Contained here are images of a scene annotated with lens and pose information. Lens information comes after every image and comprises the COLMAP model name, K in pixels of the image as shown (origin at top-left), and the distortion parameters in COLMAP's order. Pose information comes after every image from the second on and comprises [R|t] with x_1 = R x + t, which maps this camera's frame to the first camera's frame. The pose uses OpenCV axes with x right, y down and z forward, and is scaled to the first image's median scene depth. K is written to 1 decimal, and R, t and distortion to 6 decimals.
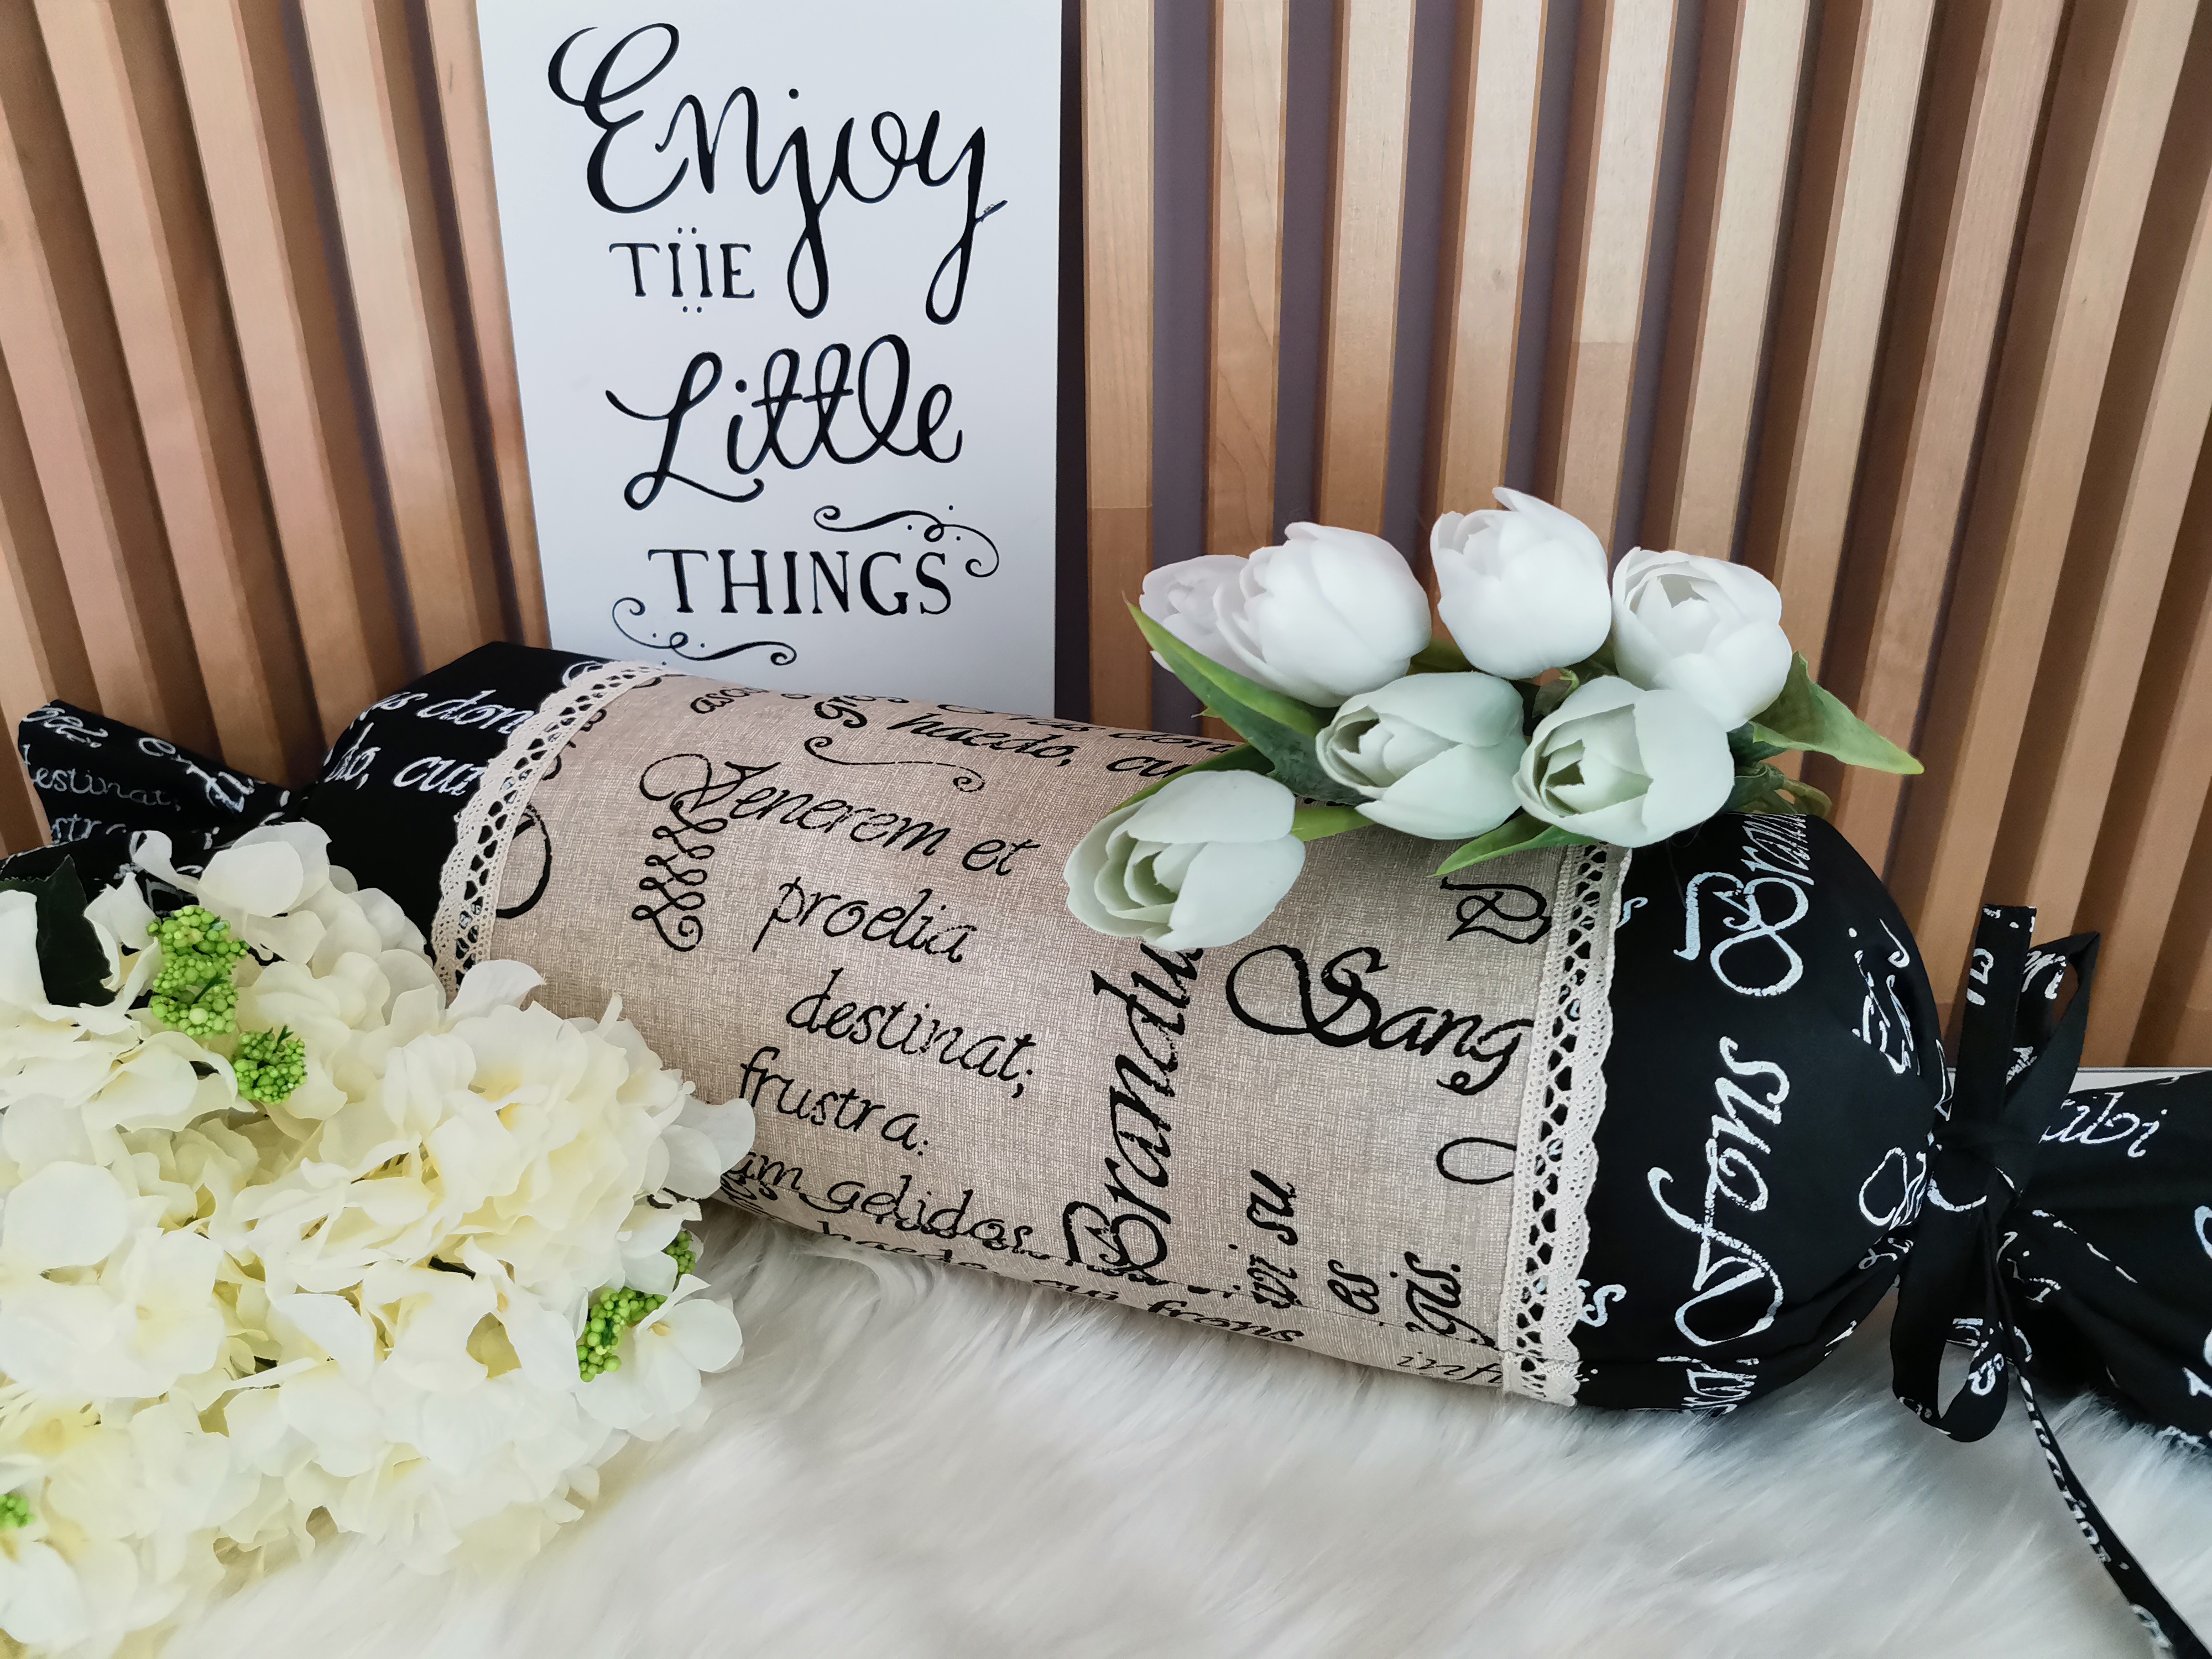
lens RADIAL K [[1721.5, 0, 1178.2], [0, 1721.5, 847.3], [0, 0, 1]] dist [-0.018180, -0.071418]
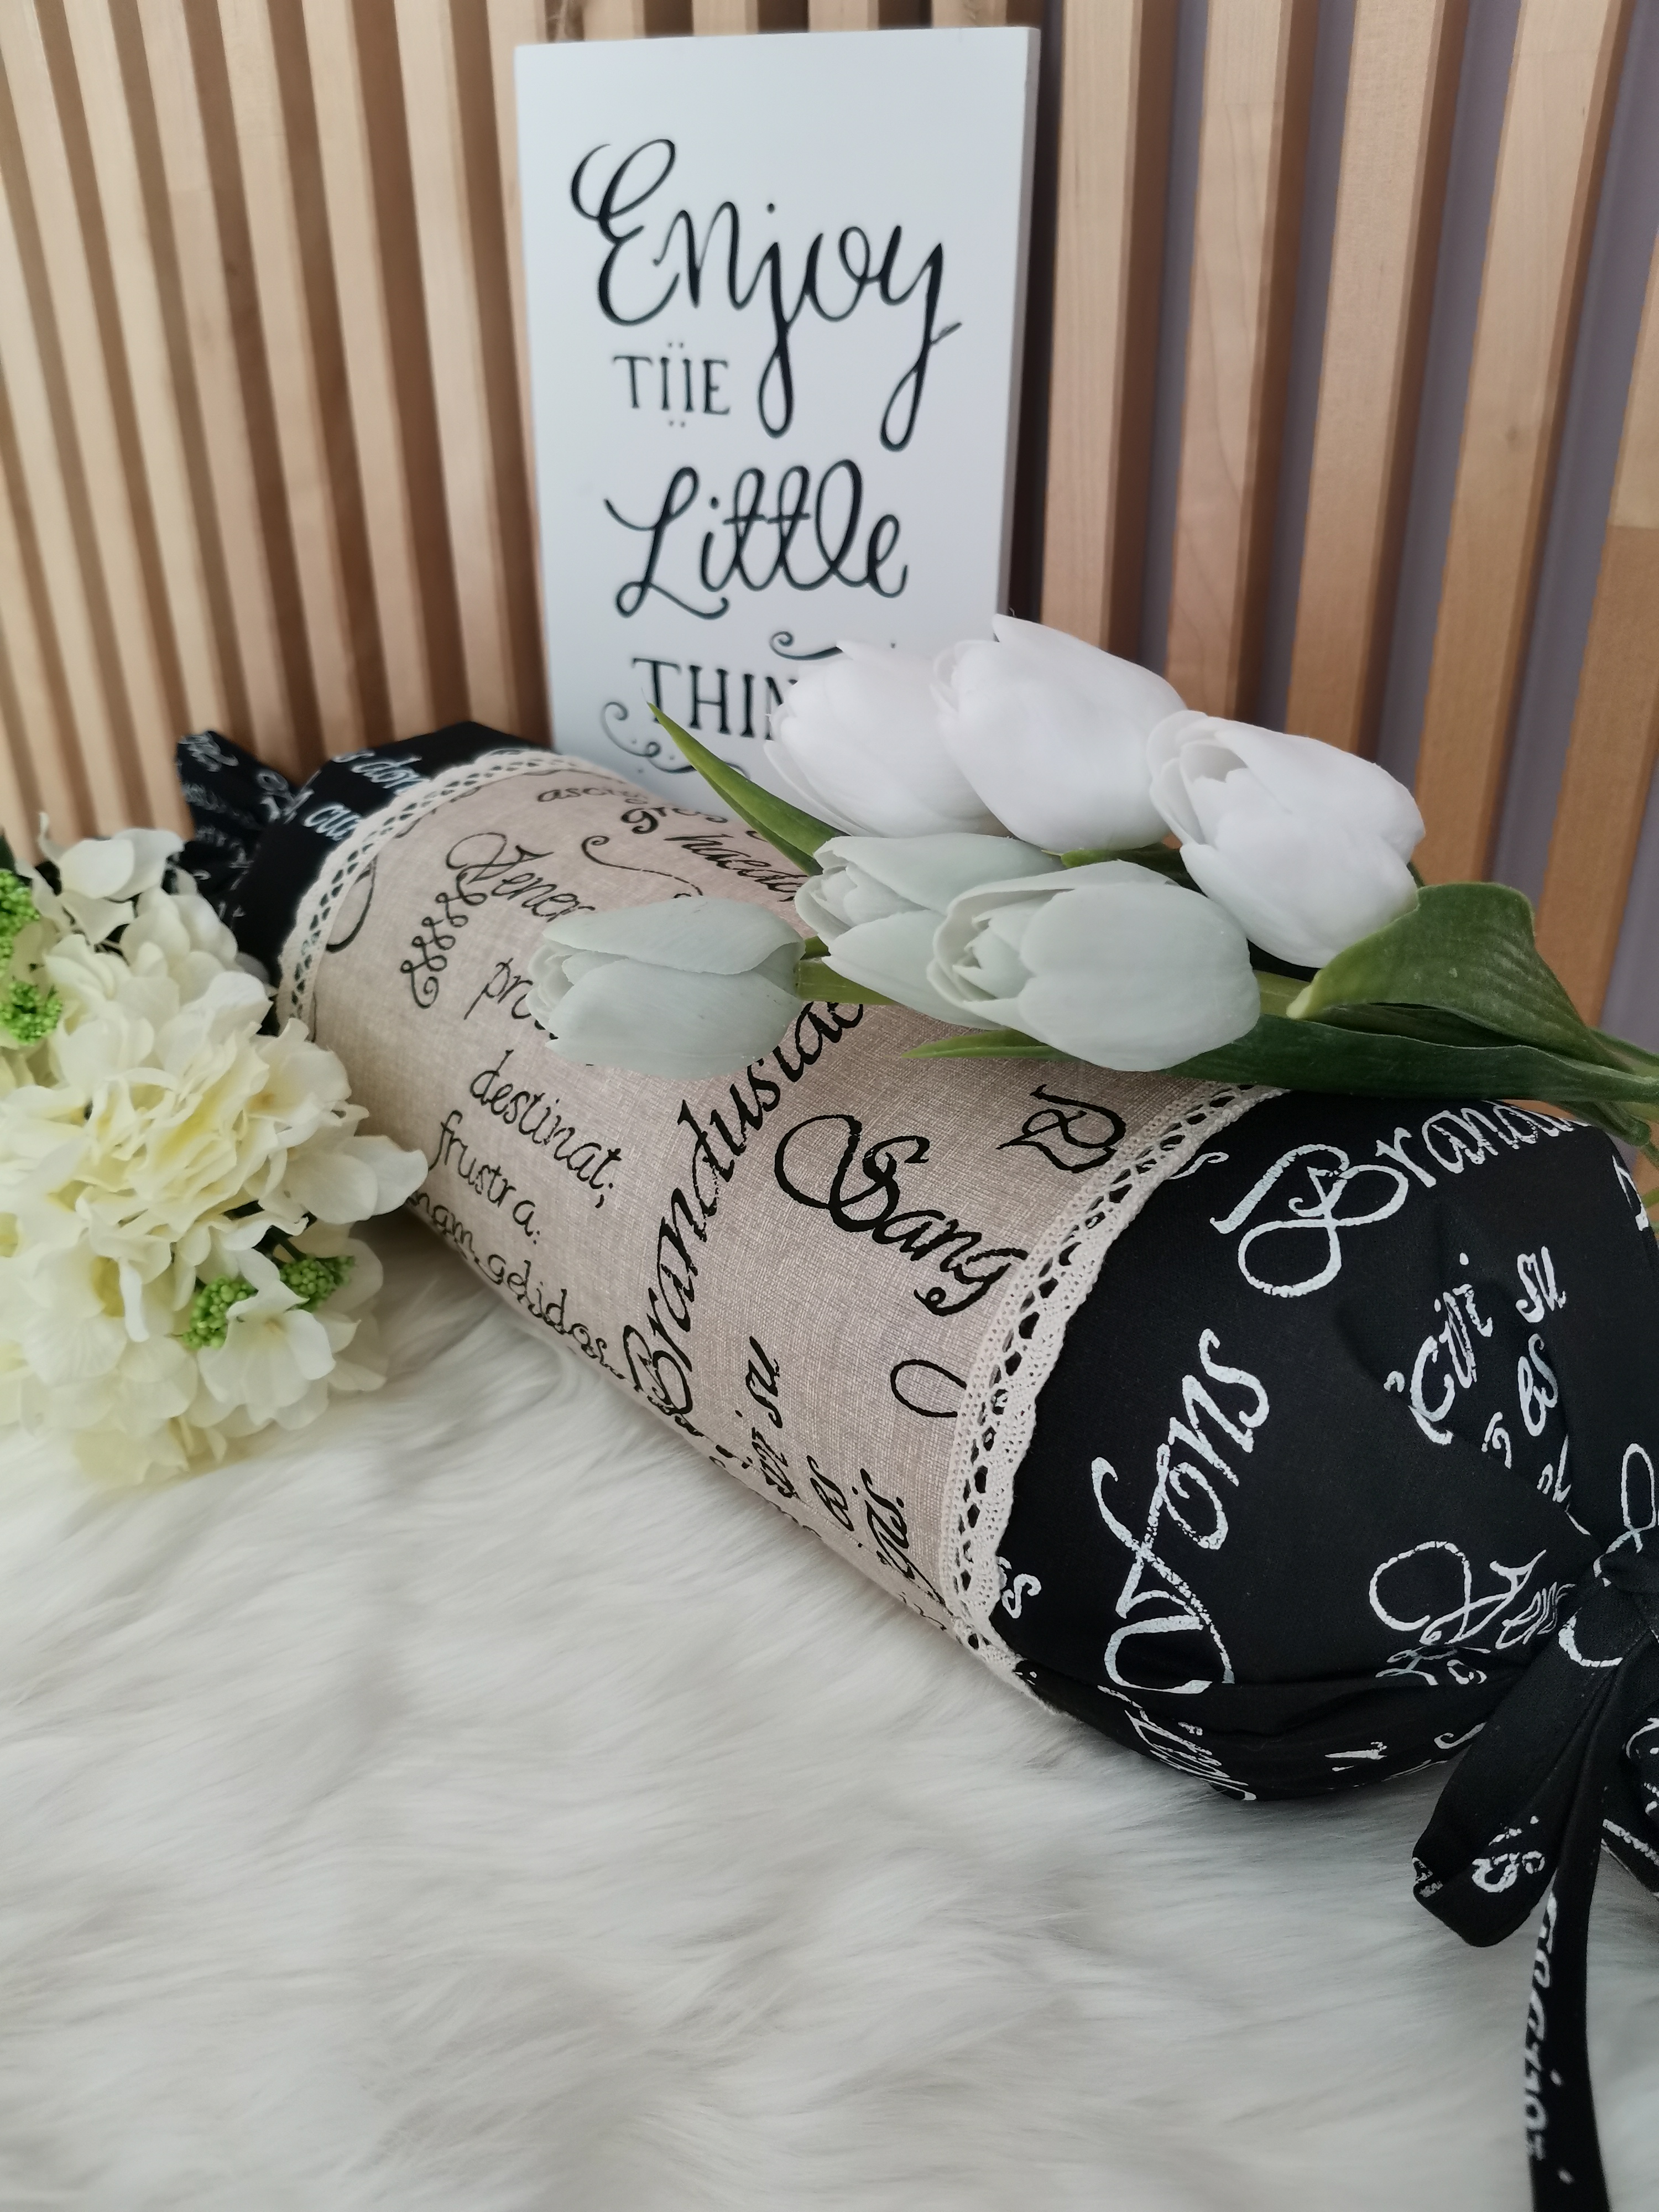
lens RADIAL K [[1764.8, 0, 781.2], [0, 1764.8, 1108.3], [0, 0, 1]] dist [-0.021598, -0.072535]
pose [[0.856523, 0.222596, -0.465639, 0.367916], [-0.209612, 0.974484, 0.080272, -0.011740], [0.471626, 0.028849, 0.881327, 0.117860]]
